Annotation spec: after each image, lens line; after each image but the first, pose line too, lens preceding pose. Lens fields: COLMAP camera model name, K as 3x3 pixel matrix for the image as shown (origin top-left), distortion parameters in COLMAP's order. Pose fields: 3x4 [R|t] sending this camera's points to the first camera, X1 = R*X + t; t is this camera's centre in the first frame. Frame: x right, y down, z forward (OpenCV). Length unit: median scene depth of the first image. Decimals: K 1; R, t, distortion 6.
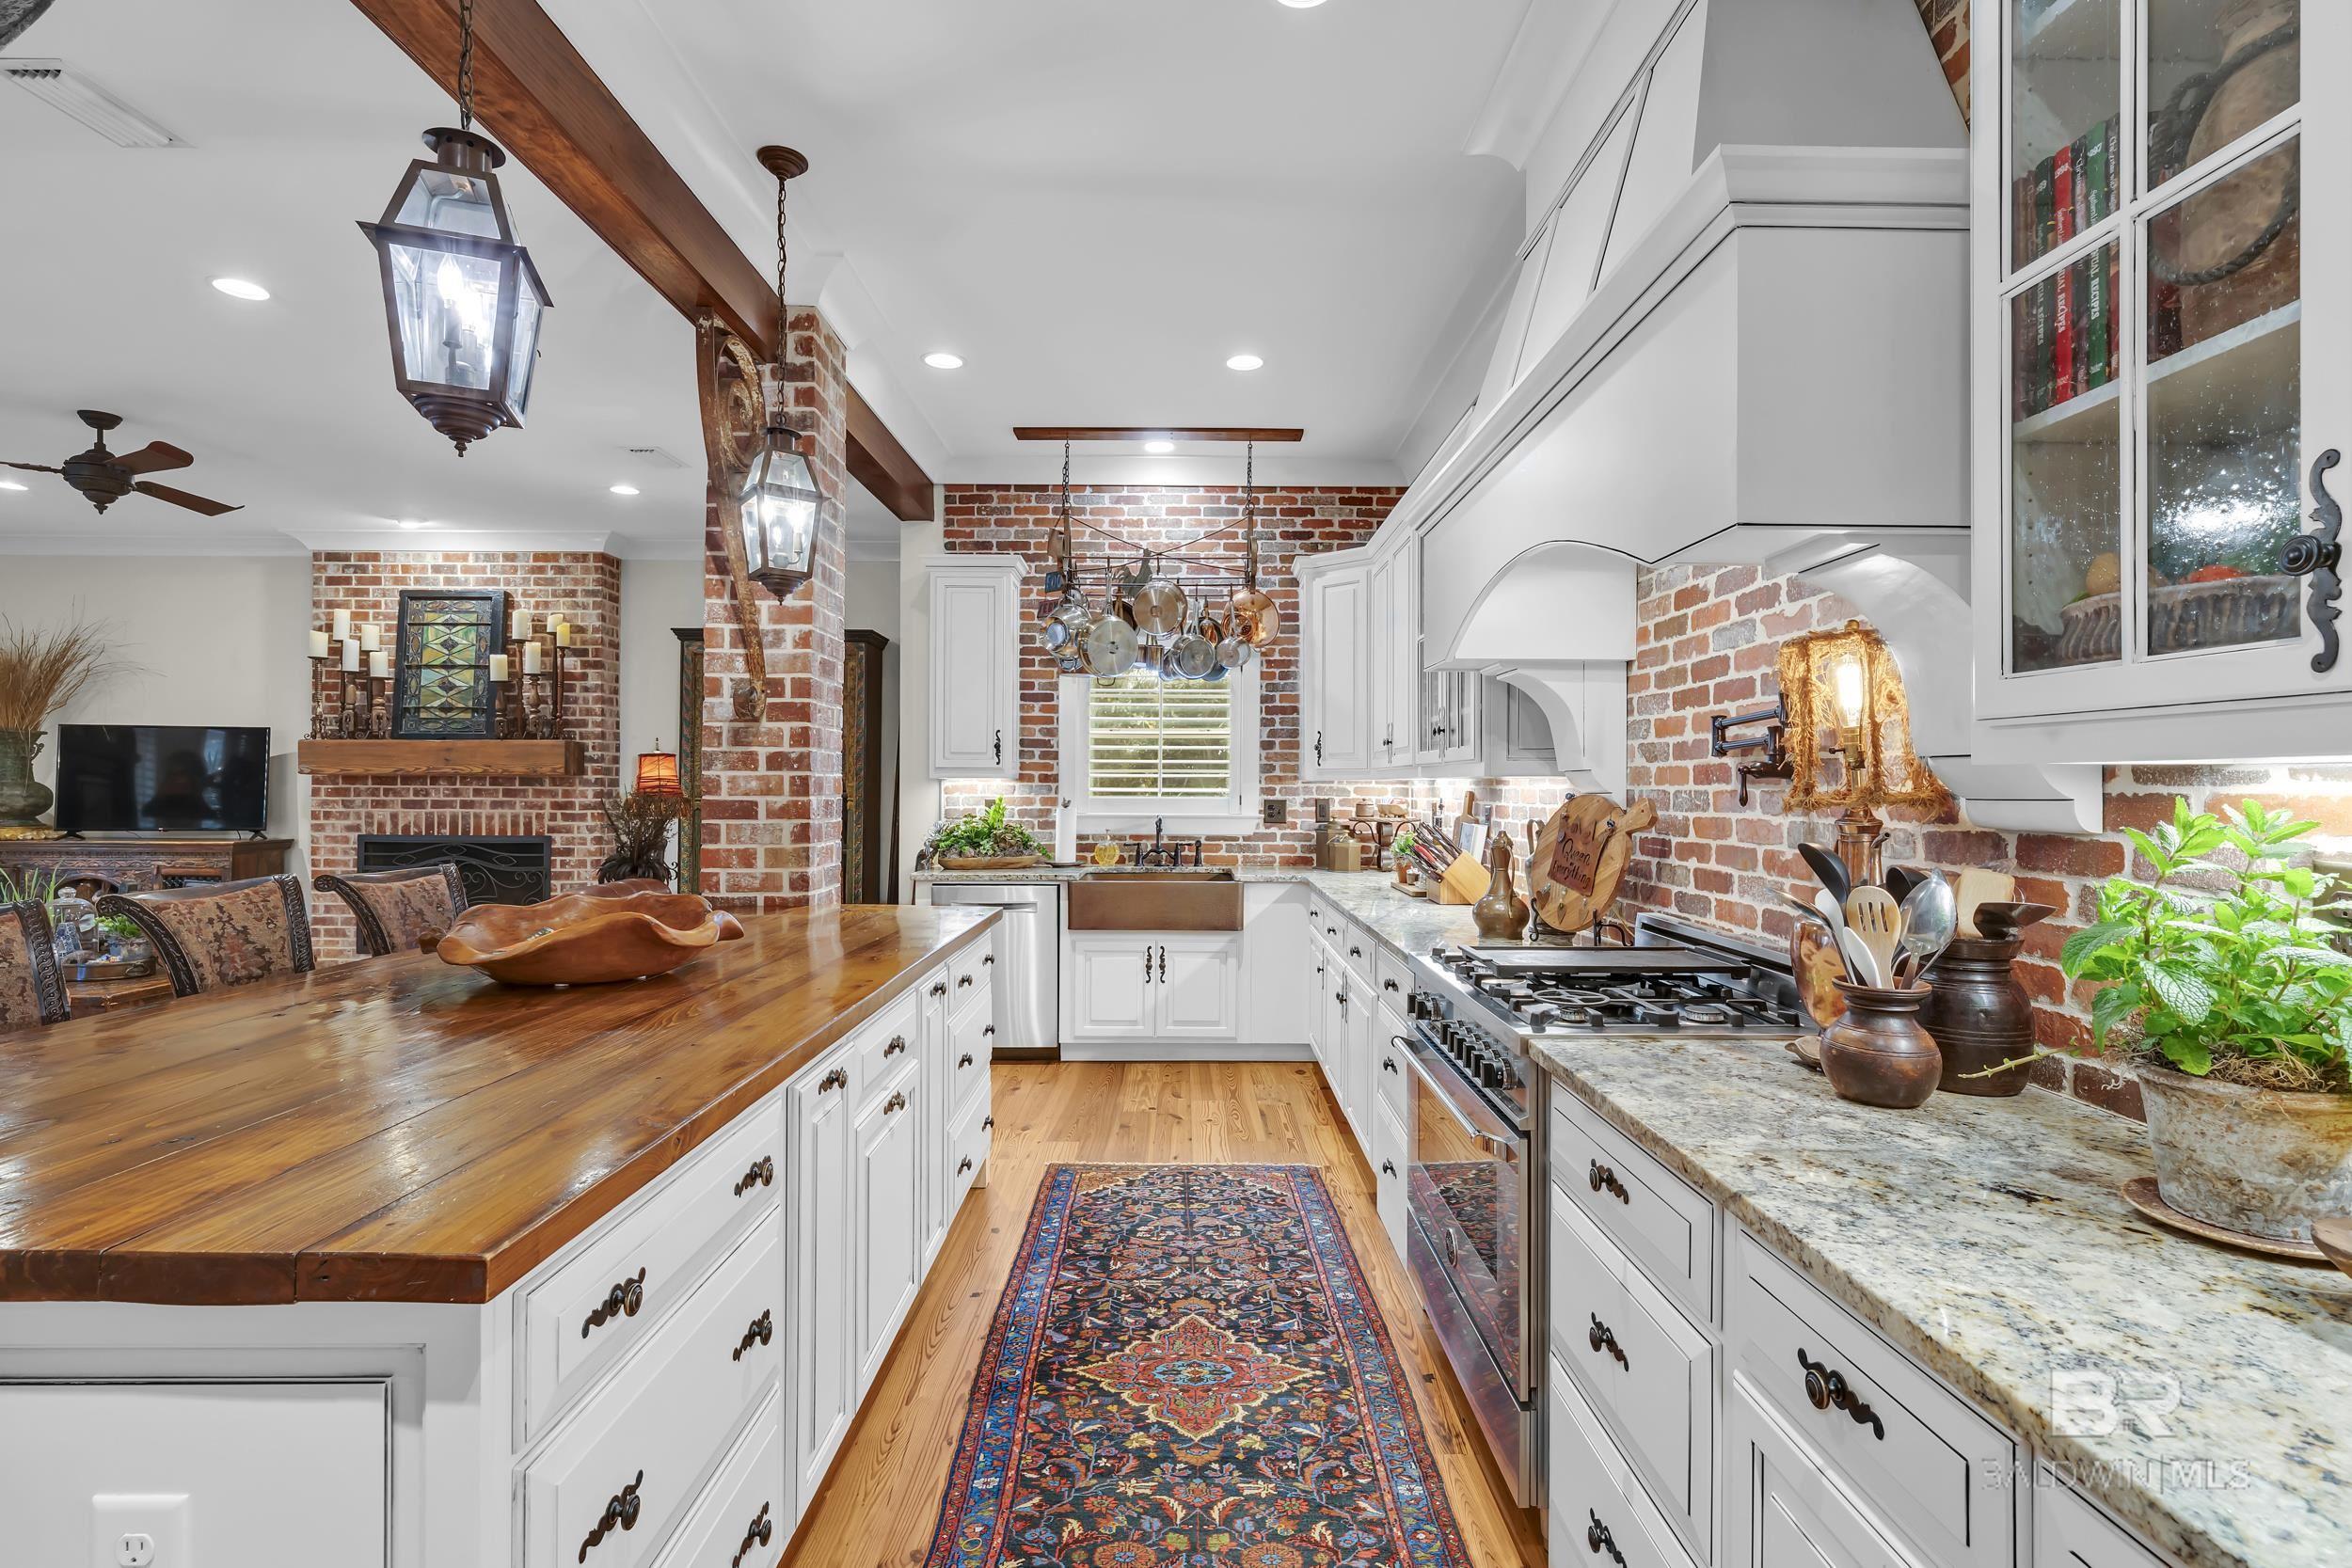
lens RADIAL K [[1076.9, 0, 1185.2], [0, 1076.9, 784.8], [0, 0, 1]] dist [-0.001200, -0.000178]
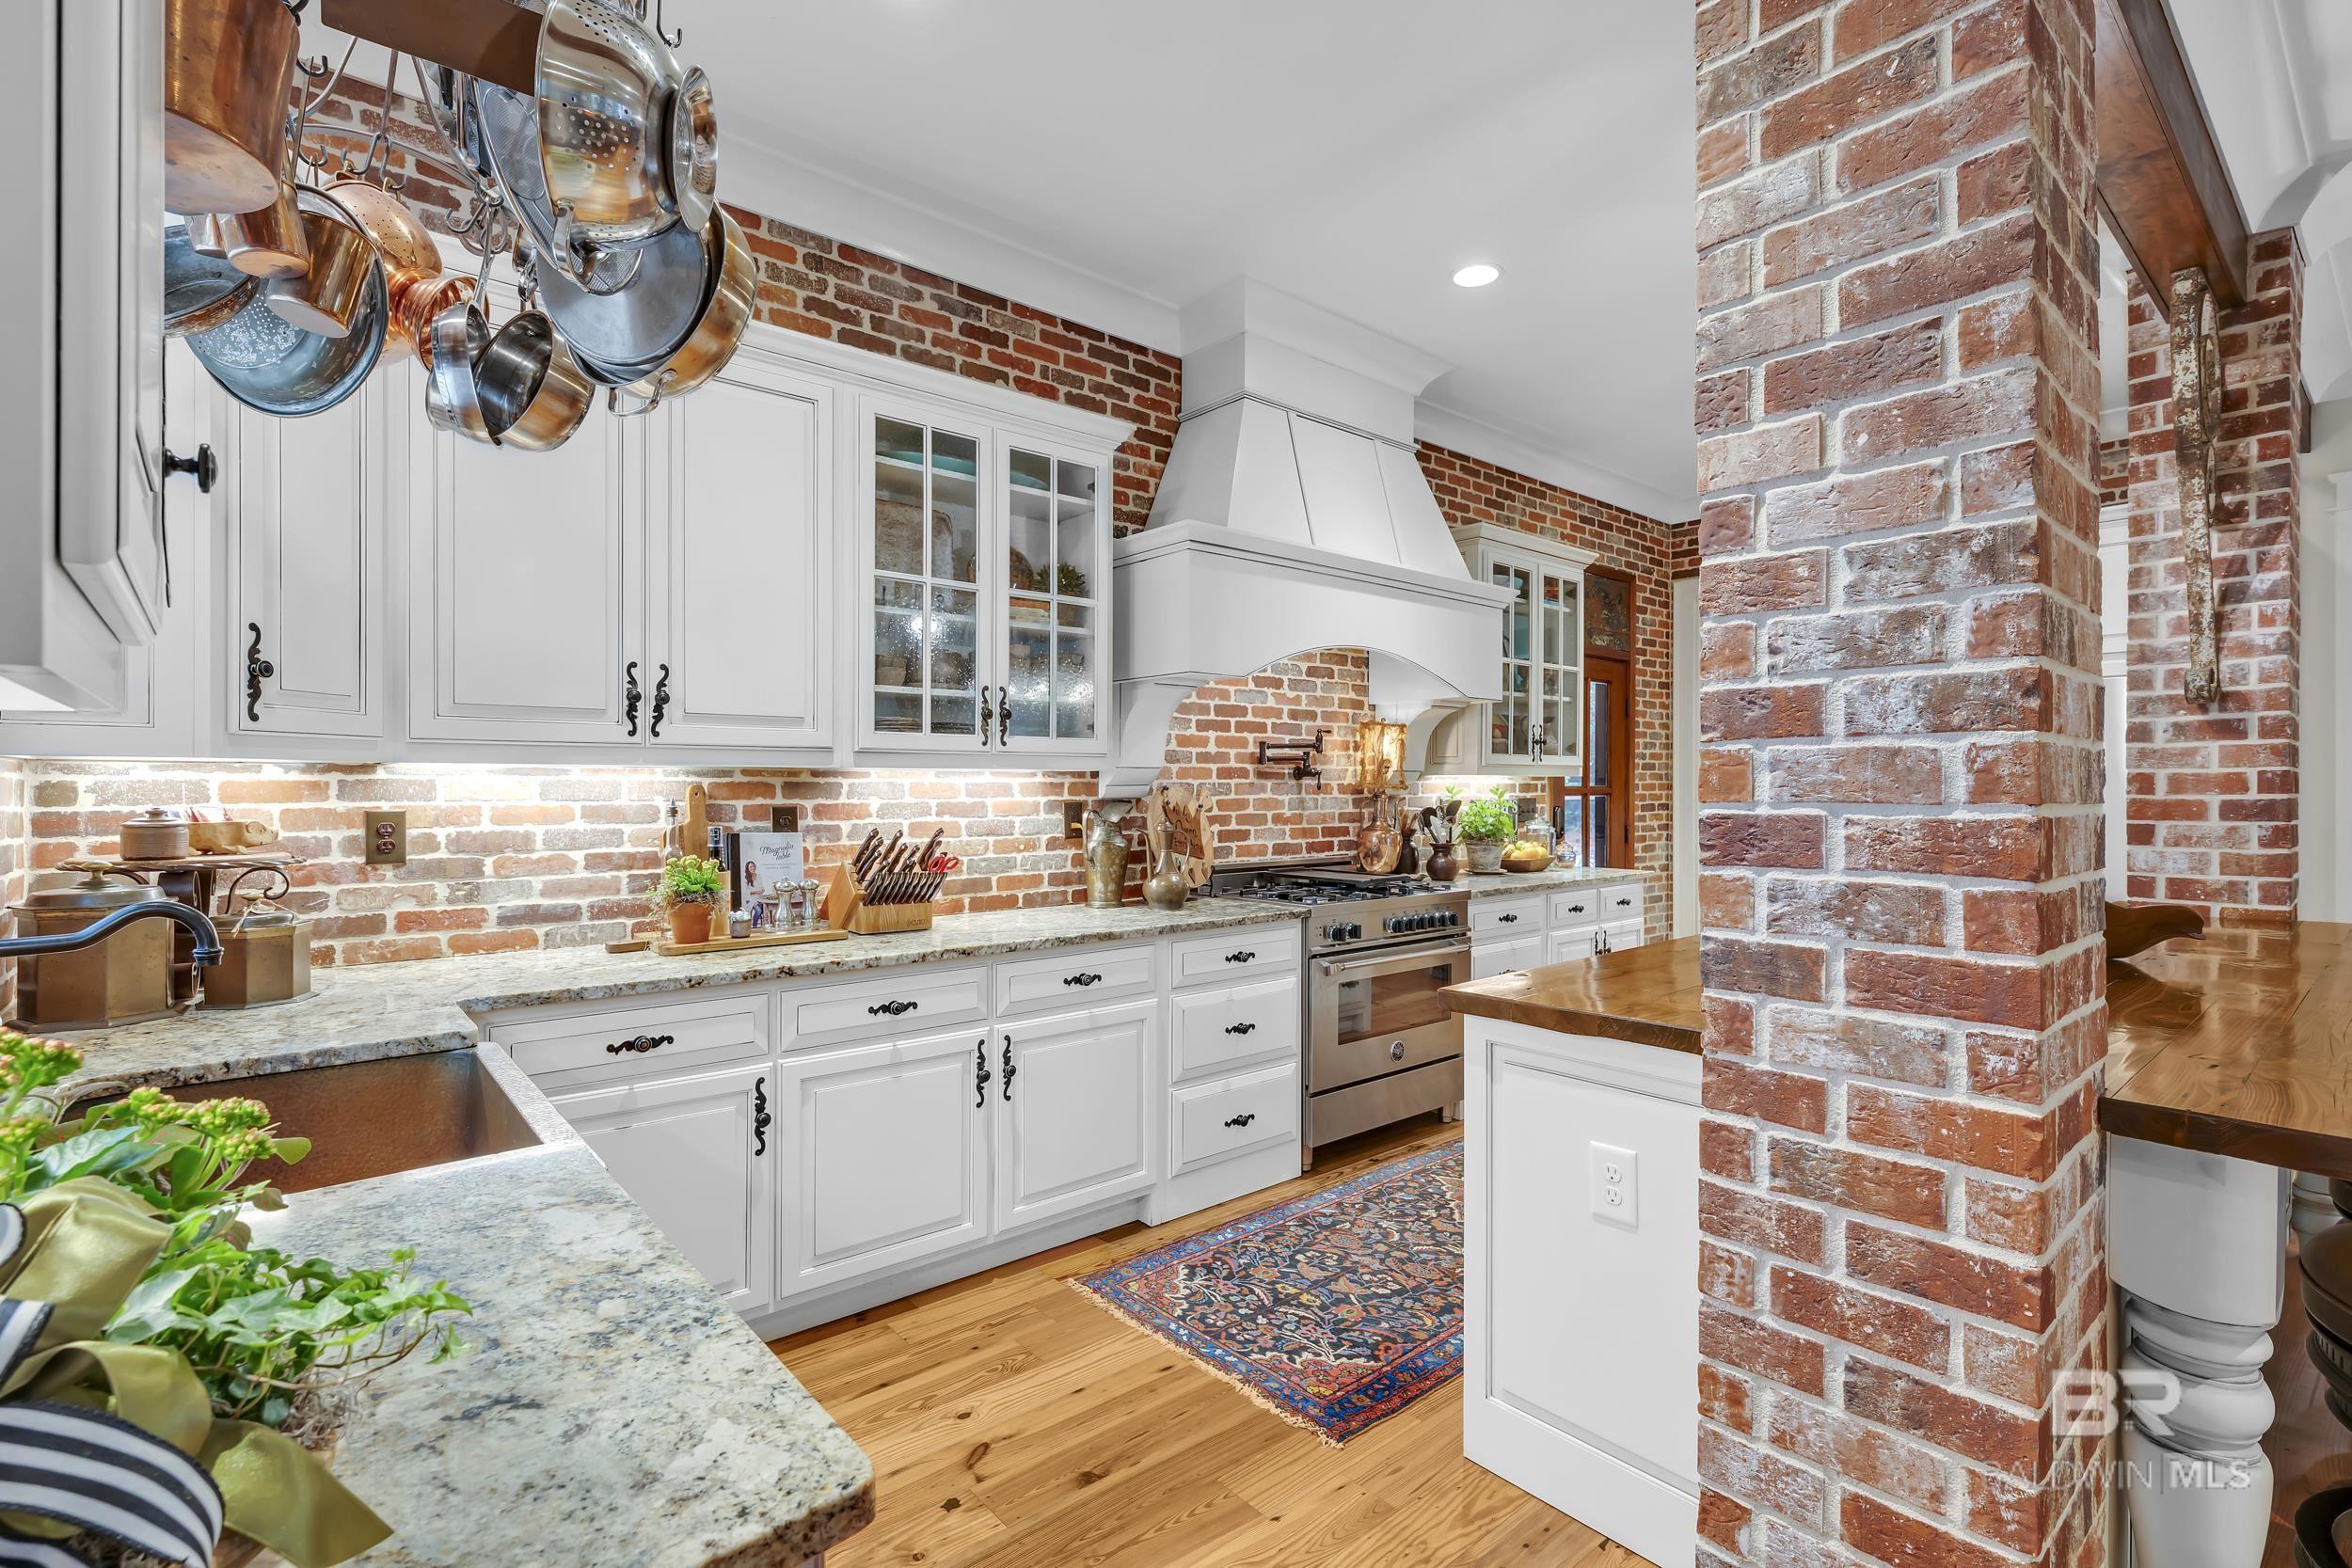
lens RADIAL K [[1076.9, 0, 1185.2], [0, 1076.9, 784.8], [0, 0, 1]] dist [-0.001200, -0.000178]
pose [[-0.643913, -0.004701, 0.765084, -0.334185], [-0.003867, 0.999988, 0.002890, 0.001715], [-0.765089, -0.001098, -0.643924, 0.939828]]
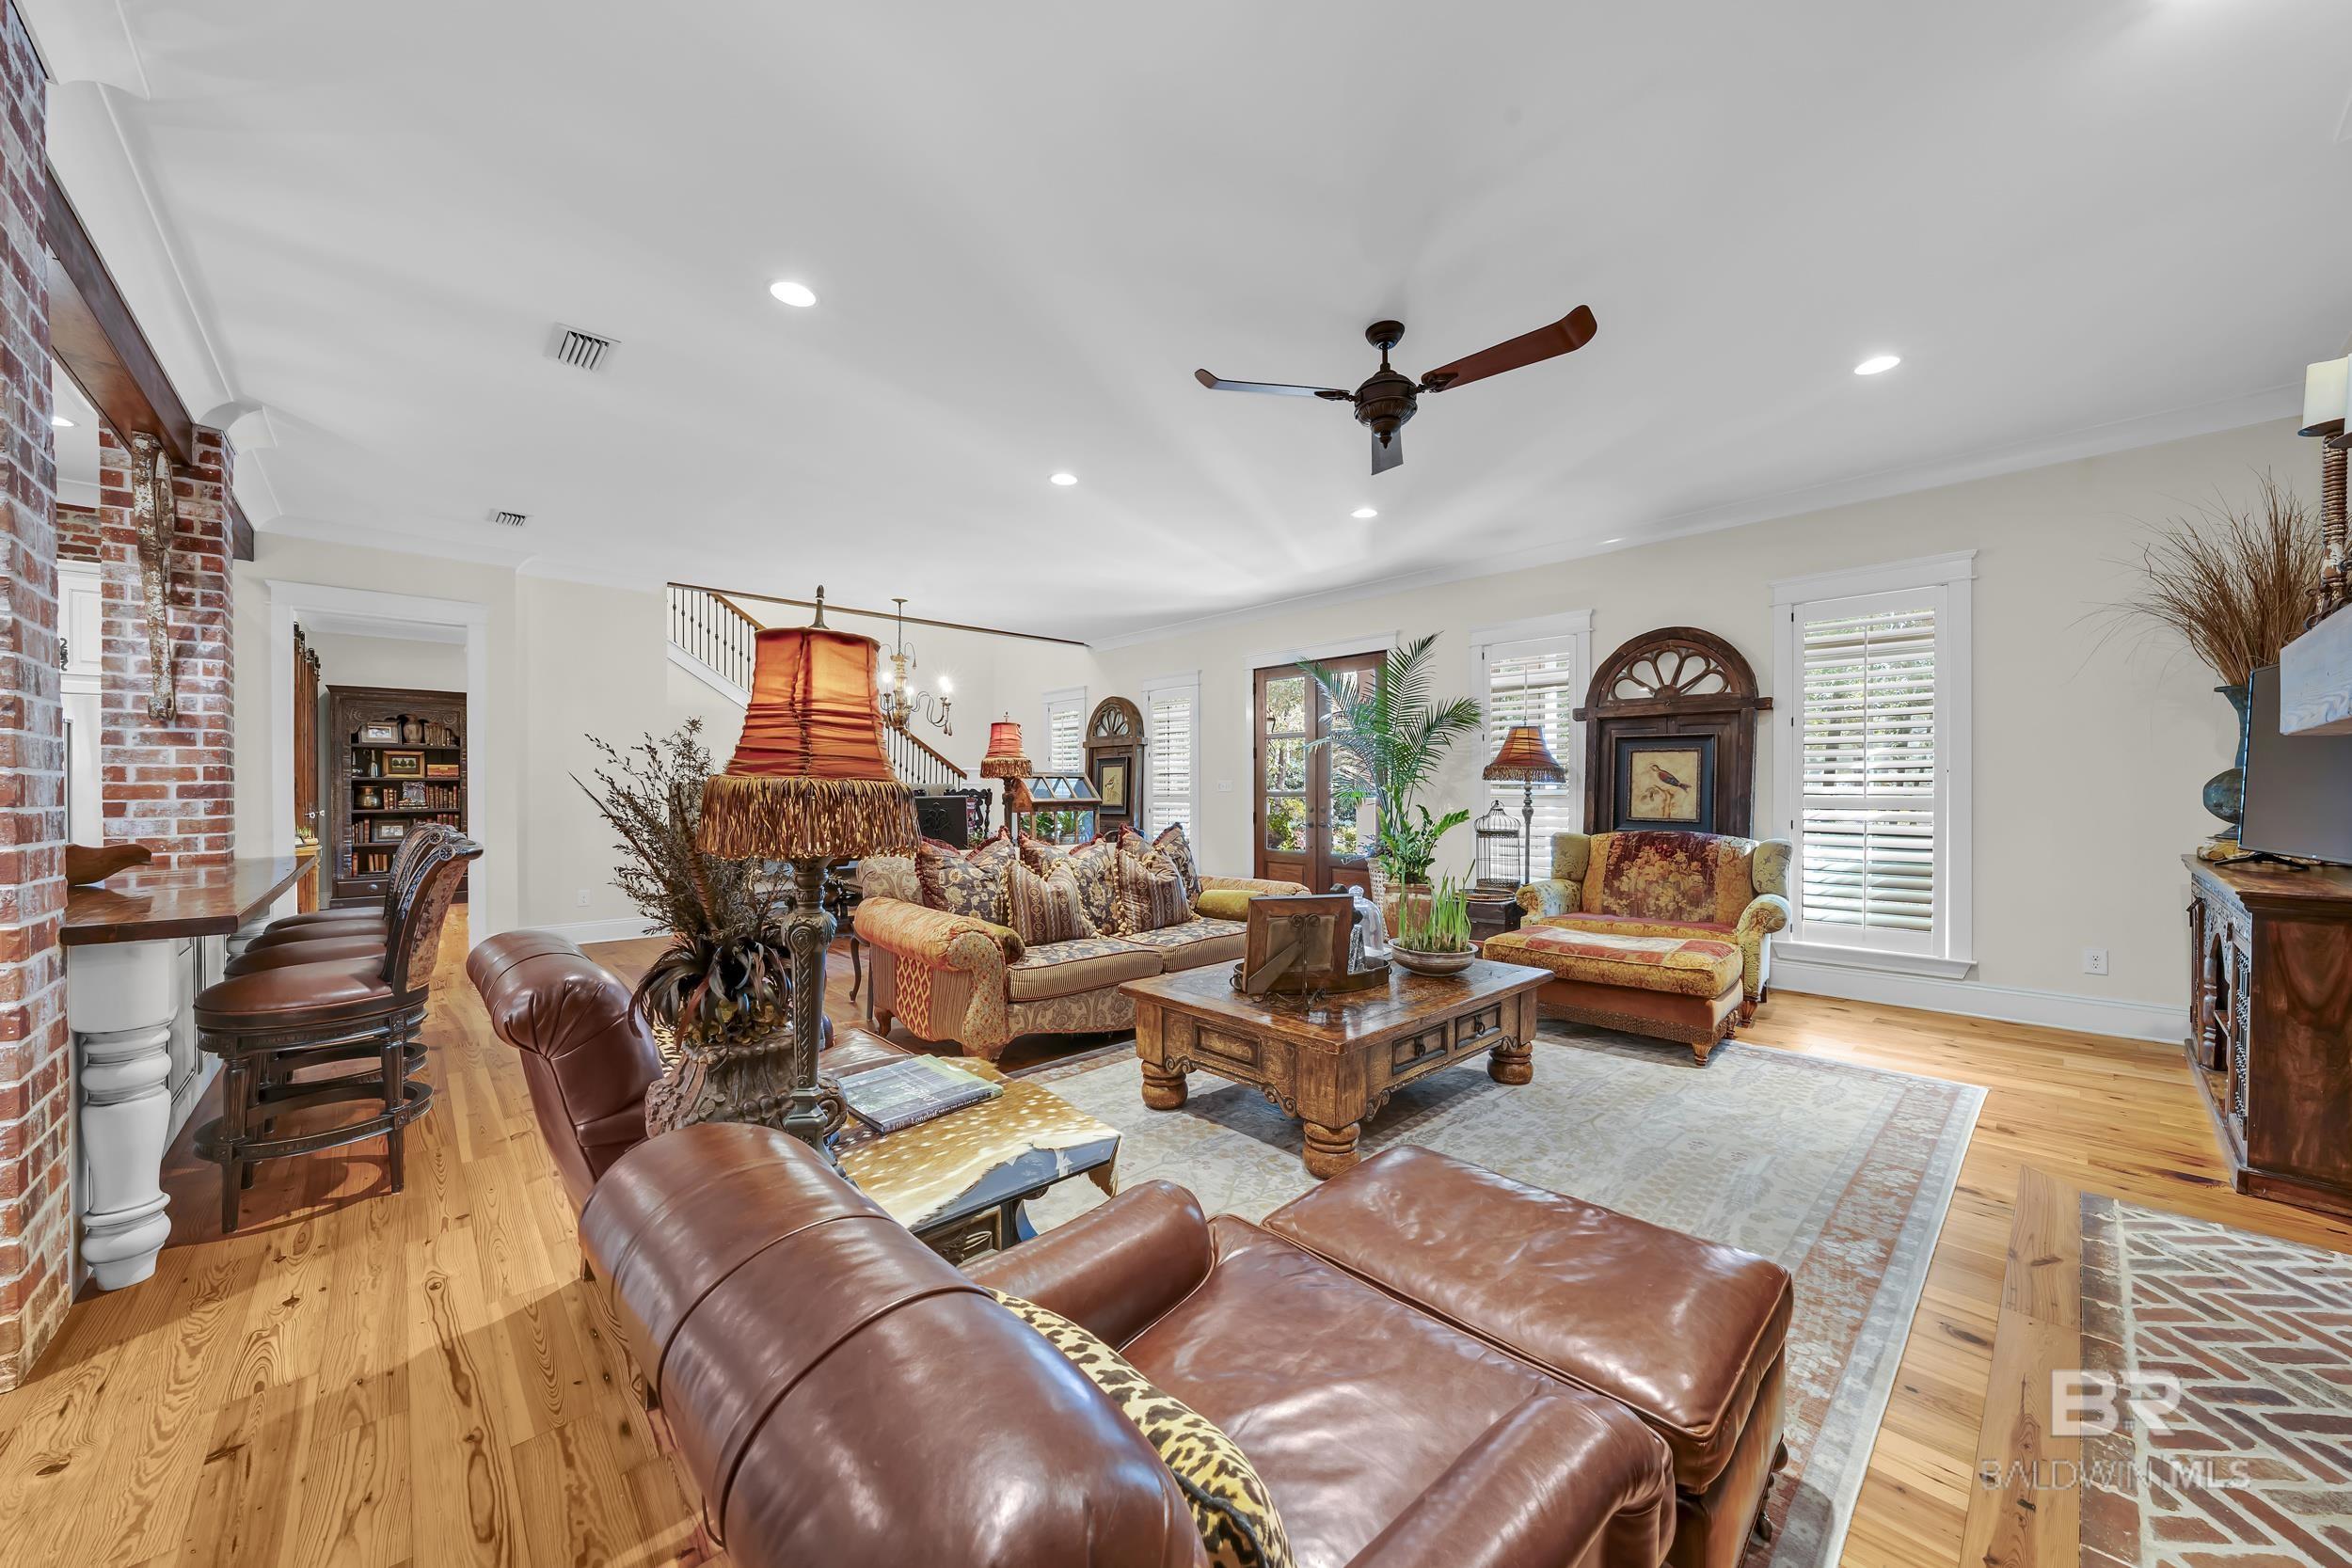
lens RADIAL K [[843.6, 0, 1174.7], [0, 843.6, 794.7], [0, 0, 1]] dist [0.000063, 0.000158]
pose [[-0.739514, 0.002326, -0.673137, -0.387432], [-0.000164, 0.999993, 0.003635, 0.014235], [0.673141, 0.002798, -0.739509, 1.195445]]
